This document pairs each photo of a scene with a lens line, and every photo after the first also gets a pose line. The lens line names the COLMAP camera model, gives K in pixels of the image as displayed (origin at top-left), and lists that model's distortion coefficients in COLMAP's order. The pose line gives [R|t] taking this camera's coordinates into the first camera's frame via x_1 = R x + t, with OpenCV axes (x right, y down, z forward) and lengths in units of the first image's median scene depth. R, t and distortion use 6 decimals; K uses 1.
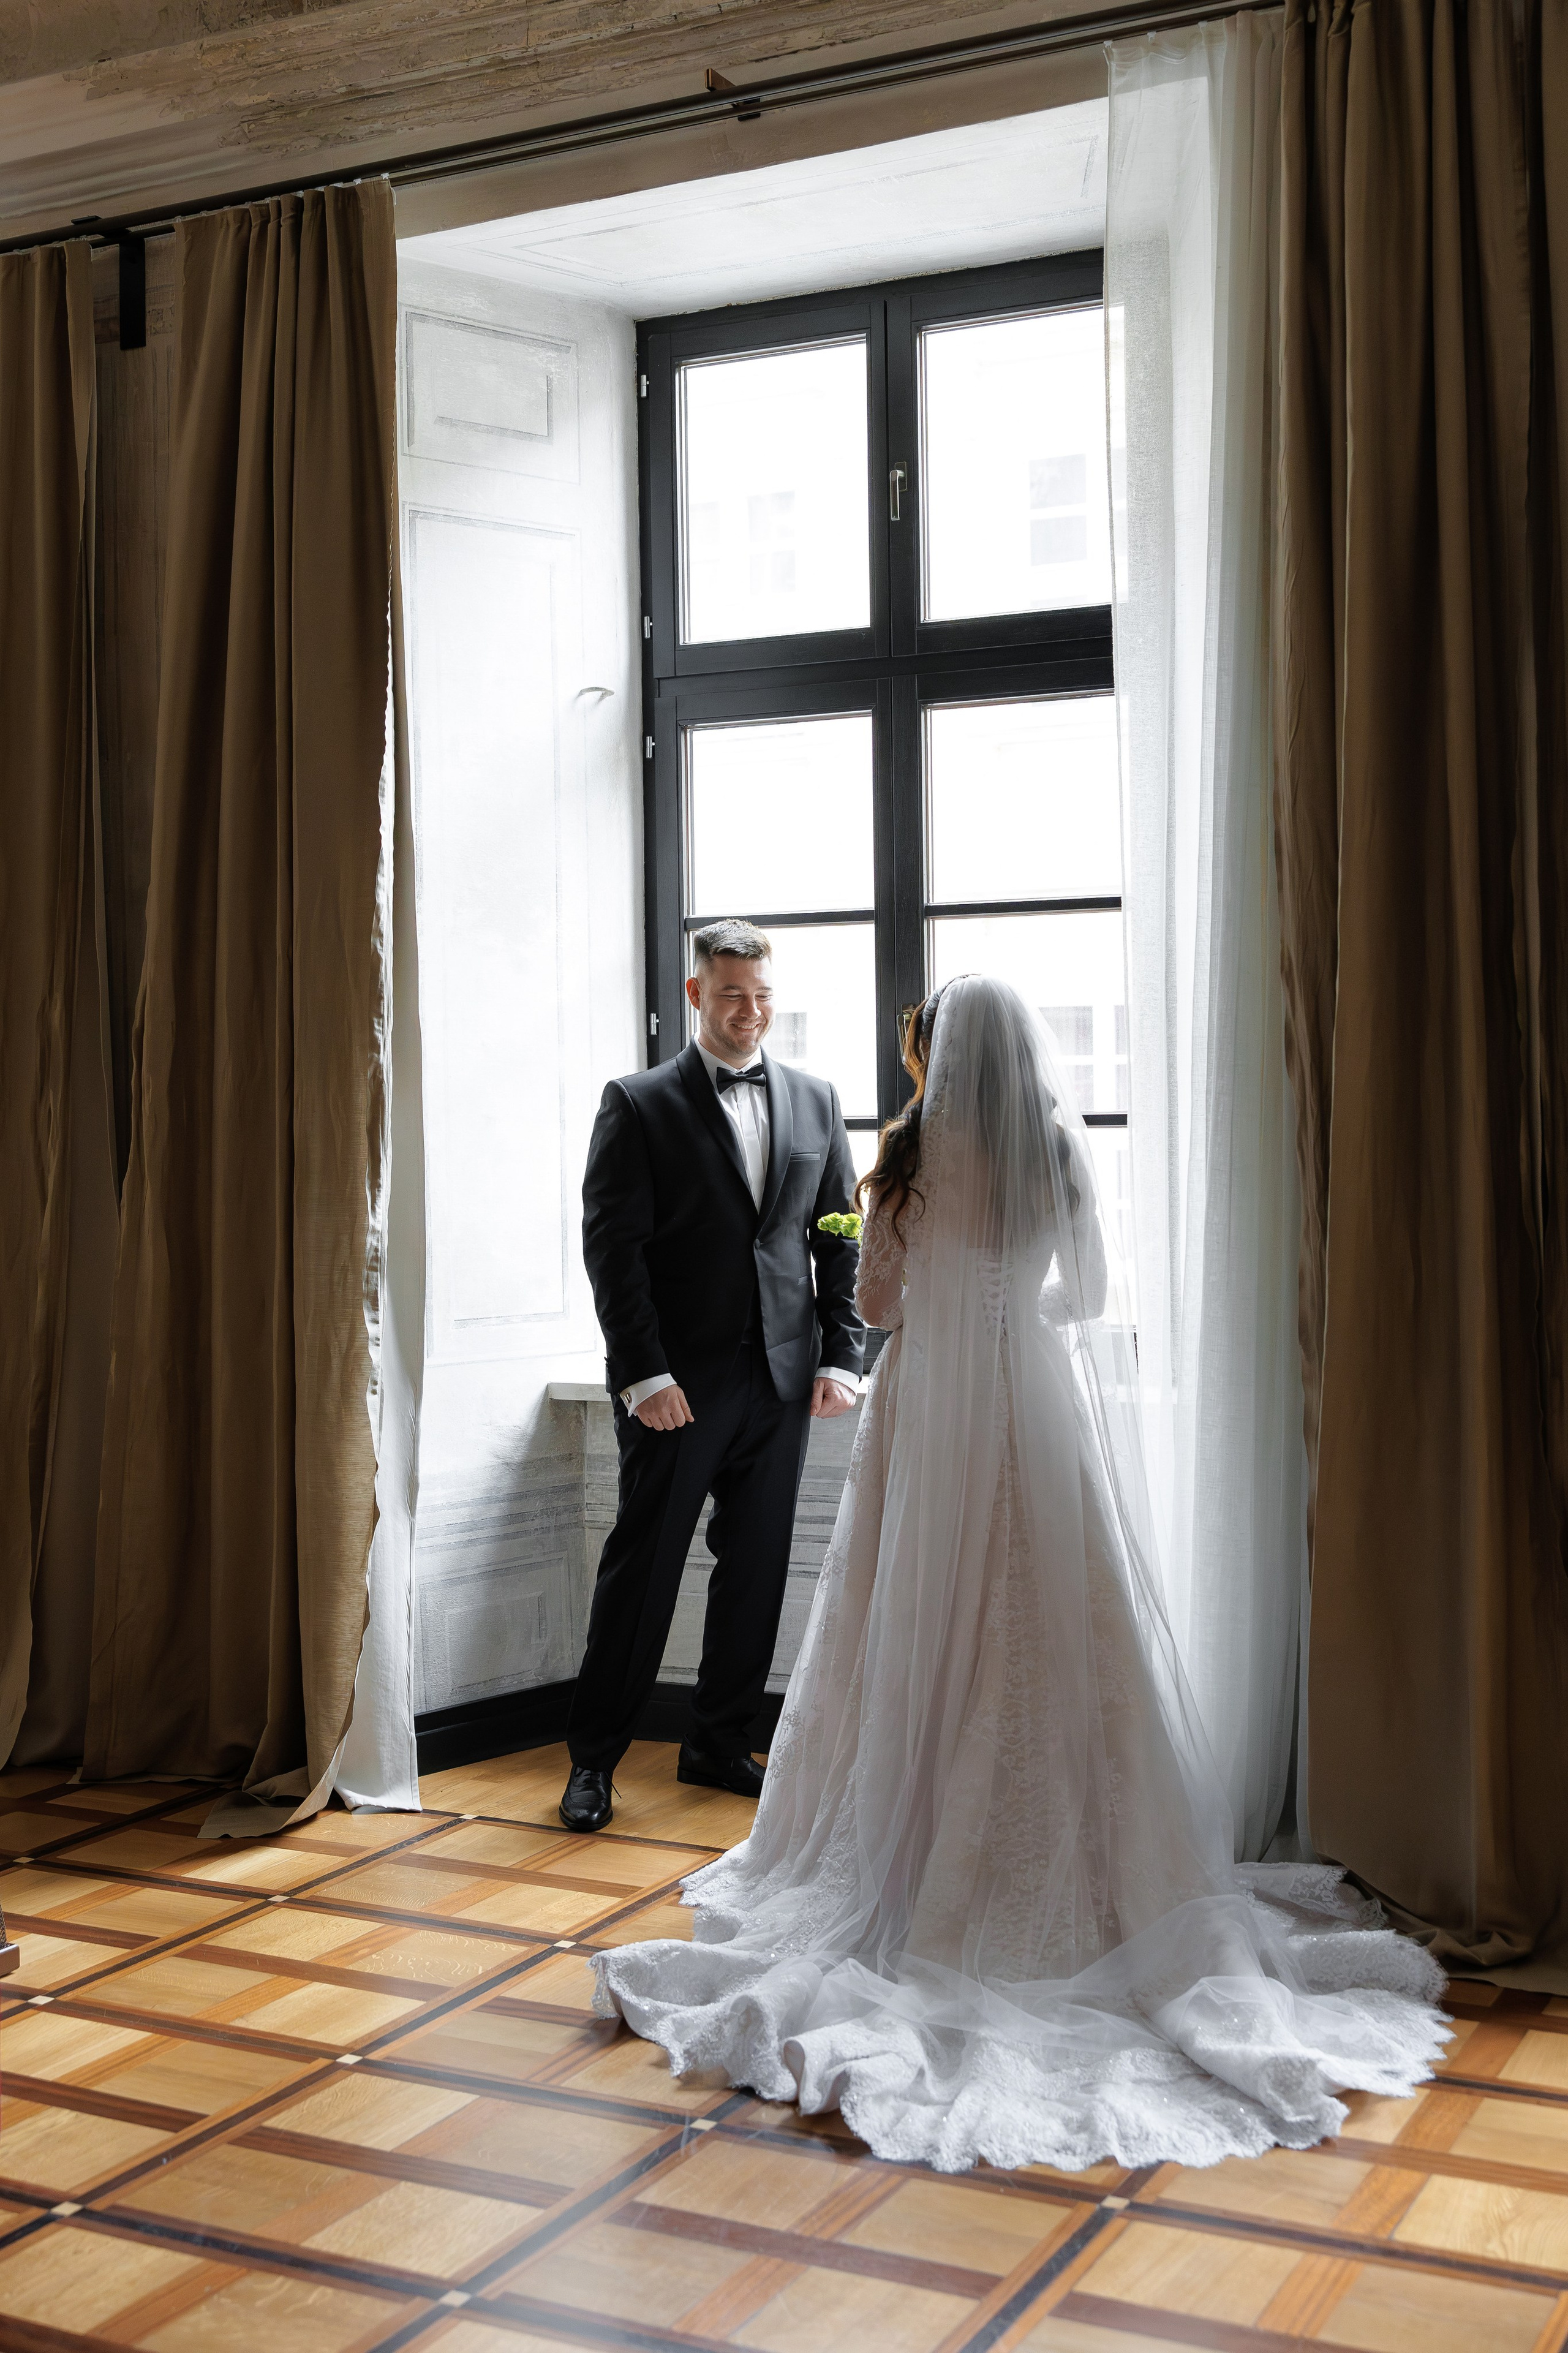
lens RADIAL K [[2711.2, 0, 781.8], [0, 2711.2, 1142.6], [0, 0, 1]] dist [-0.045697, 0.023752]
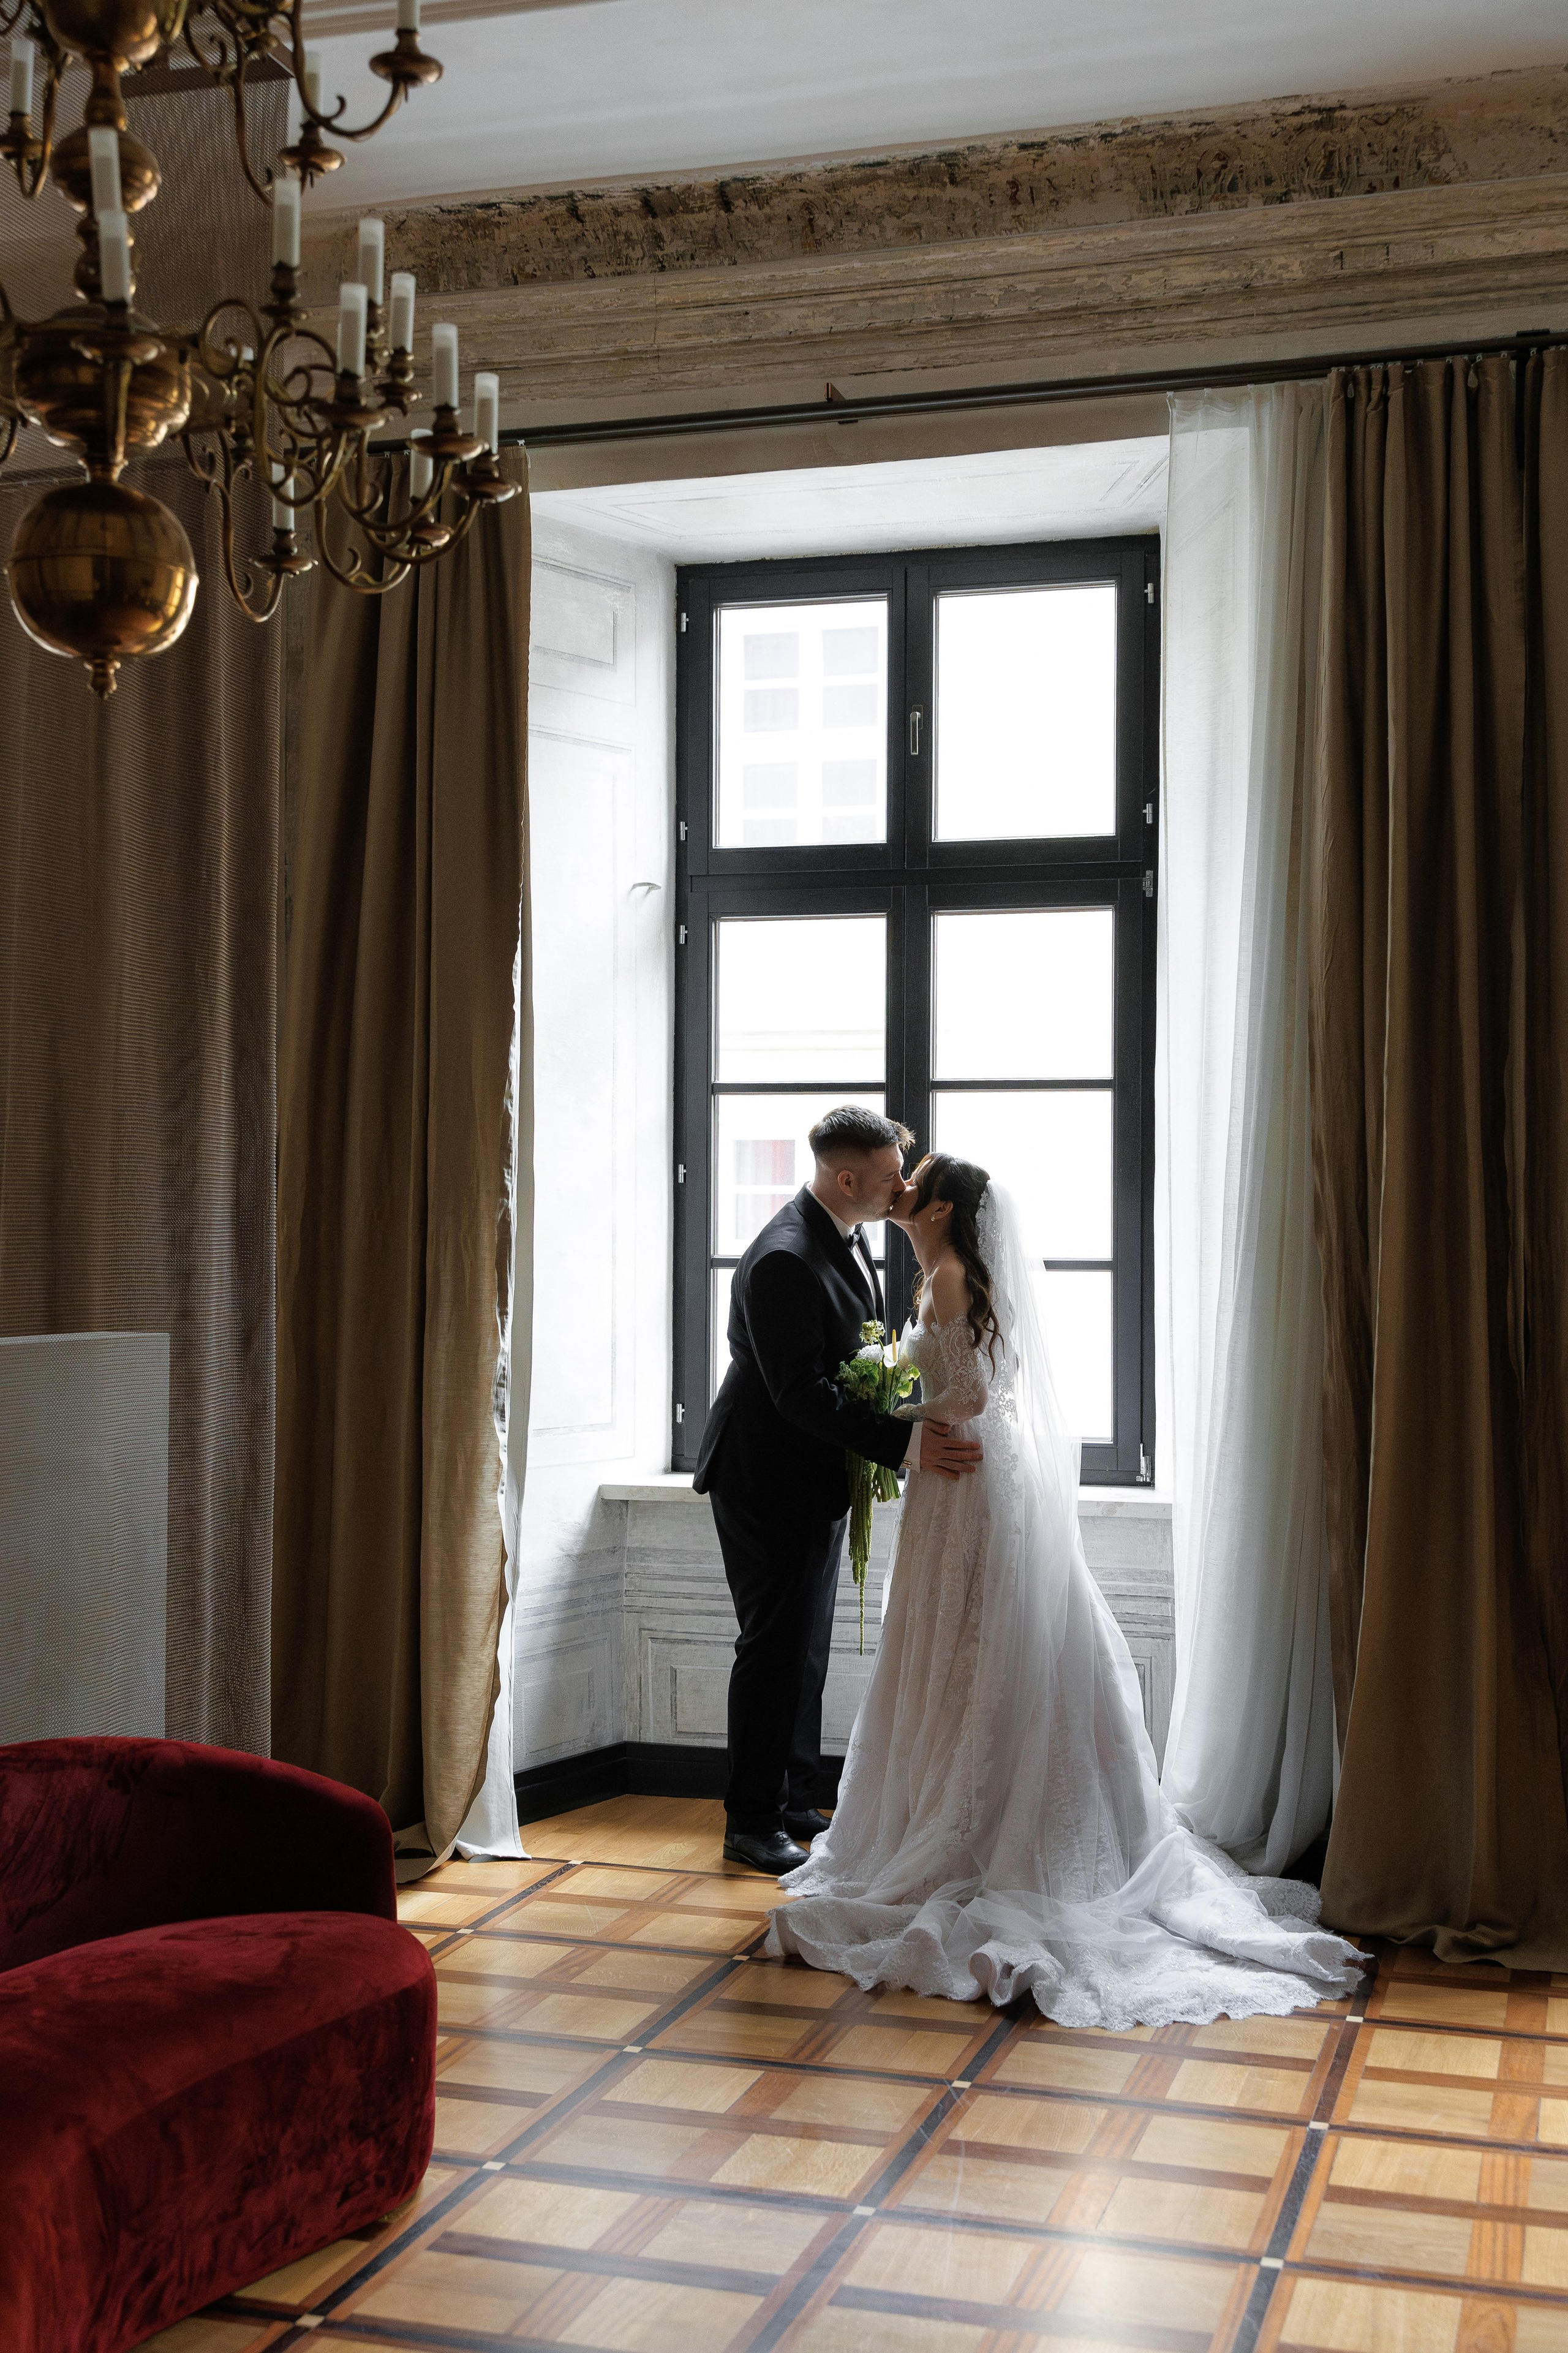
lens RADIAL K [[2659.7, 0, 784.0], [0, 2659.7, 1176.5], [0, 0, 1]] dist [0.018455, -0.029228]
pose [[0.984669, 0.022779, 0.172938, -0.226648], [-0.017813, 0.999385, -0.030212, -0.010218], [-0.173520, 0.026668, 0.984469, -0.140046]]
